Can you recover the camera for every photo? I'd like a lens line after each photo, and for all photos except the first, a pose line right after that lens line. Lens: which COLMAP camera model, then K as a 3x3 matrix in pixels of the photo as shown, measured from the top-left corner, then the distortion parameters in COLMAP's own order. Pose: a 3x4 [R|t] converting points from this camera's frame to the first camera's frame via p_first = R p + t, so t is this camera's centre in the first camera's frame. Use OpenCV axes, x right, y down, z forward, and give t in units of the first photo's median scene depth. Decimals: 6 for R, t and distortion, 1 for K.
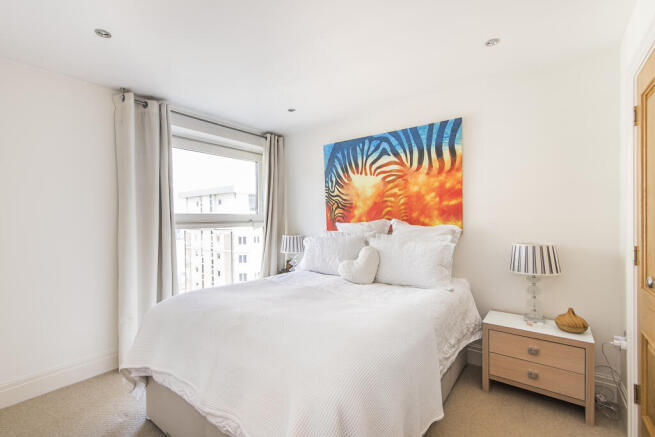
lens RADIAL K [[292.4, 0, 327.5], [0, 292.4, 218.5], [0, 0, 1]] dist [0.010249, 0.000147]
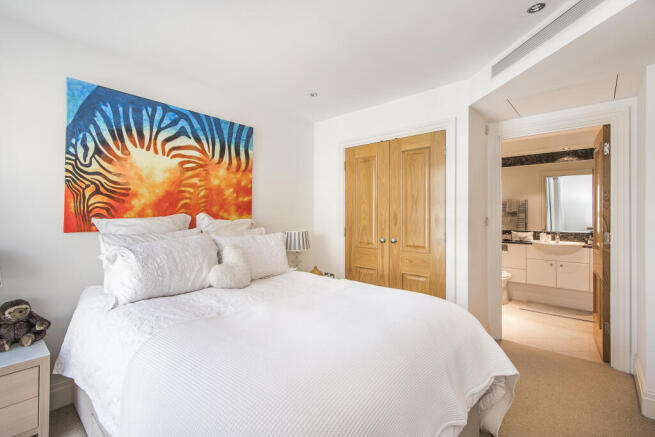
lens RADIAL K [[292.4, 0, 327.5], [0, 292.4, 218.5], [0, 0, 1]] dist [0.010249, 0.000147]
pose [[0.064320, -0.000787, 0.997929, -0.607385], [0.002199, 0.999997, 0.000647, 0.017696], [-0.997927, 0.002153, 0.064321, 0.544925]]
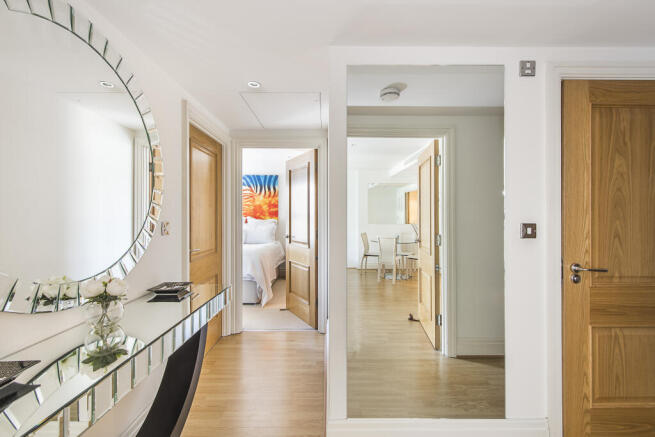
lens RADIAL K [[292.4, 0, 327.5], [0, 292.4, 218.5], [0, 0, 1]] dist [0.010249, 0.000147]
pose [[0.782451, 0.009959, 0.622632, -0.633830], [-0.010646, 0.999940, -0.002615, 0.015848], [-0.622621, -0.004583, 0.782510, -1.004791]]
